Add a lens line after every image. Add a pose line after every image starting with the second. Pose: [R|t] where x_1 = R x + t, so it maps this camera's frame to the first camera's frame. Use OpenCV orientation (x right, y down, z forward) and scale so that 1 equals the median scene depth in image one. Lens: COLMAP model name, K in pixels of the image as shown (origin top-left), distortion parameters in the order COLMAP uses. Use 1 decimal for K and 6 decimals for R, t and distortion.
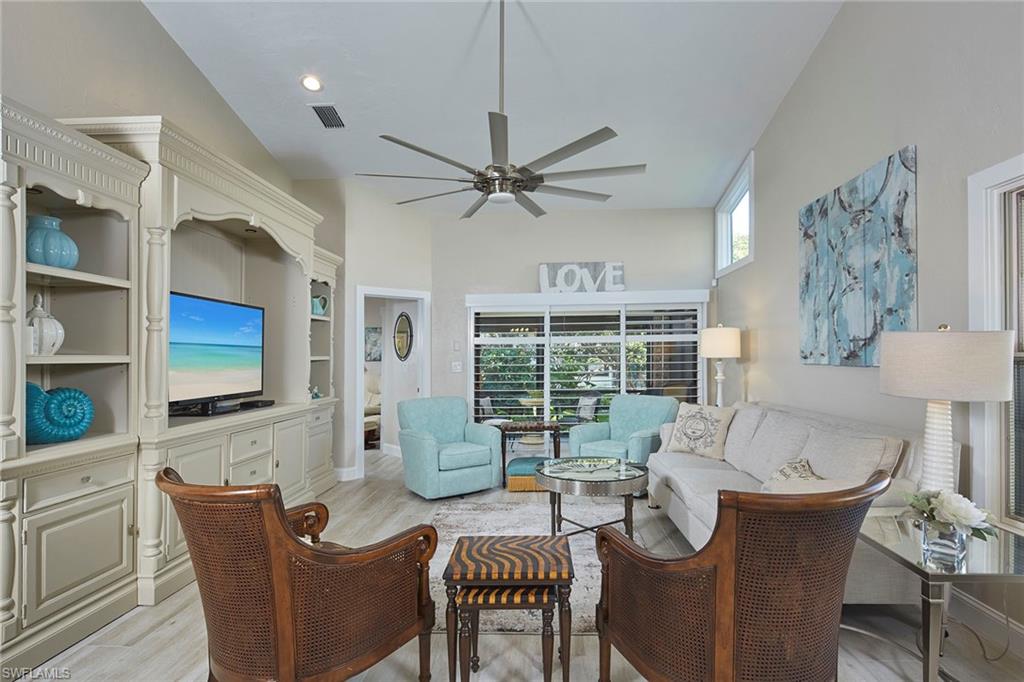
lens RADIAL K [[522.6, 0, 508.9], [0, 522.6, 350.6], [0, 0, 1]] dist [0.000371, -0.001706]
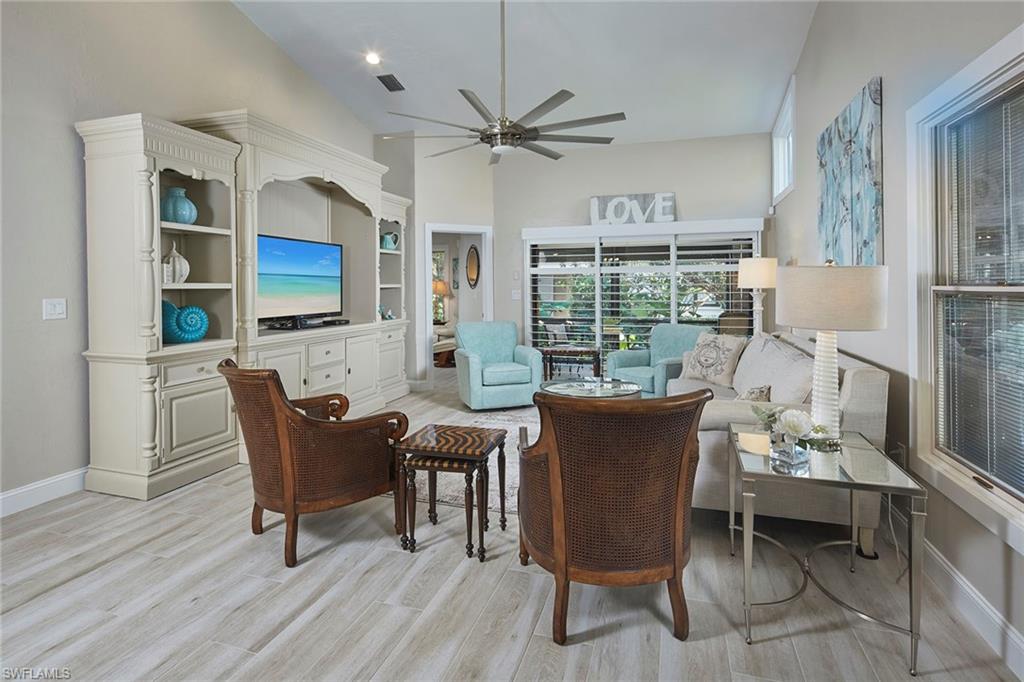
lens RADIAL K [[522.6, 0, 484.6], [0, 522.6, 291.0], [0, 0, 1]] dist [0.000371, -0.001706]
pose [[0.963669, 0.009504, -0.266930, 0.205598], [-0.003257, 0.999711, 0.023838, -0.003889], [0.267079, -0.022102, 0.963421, -0.111225]]
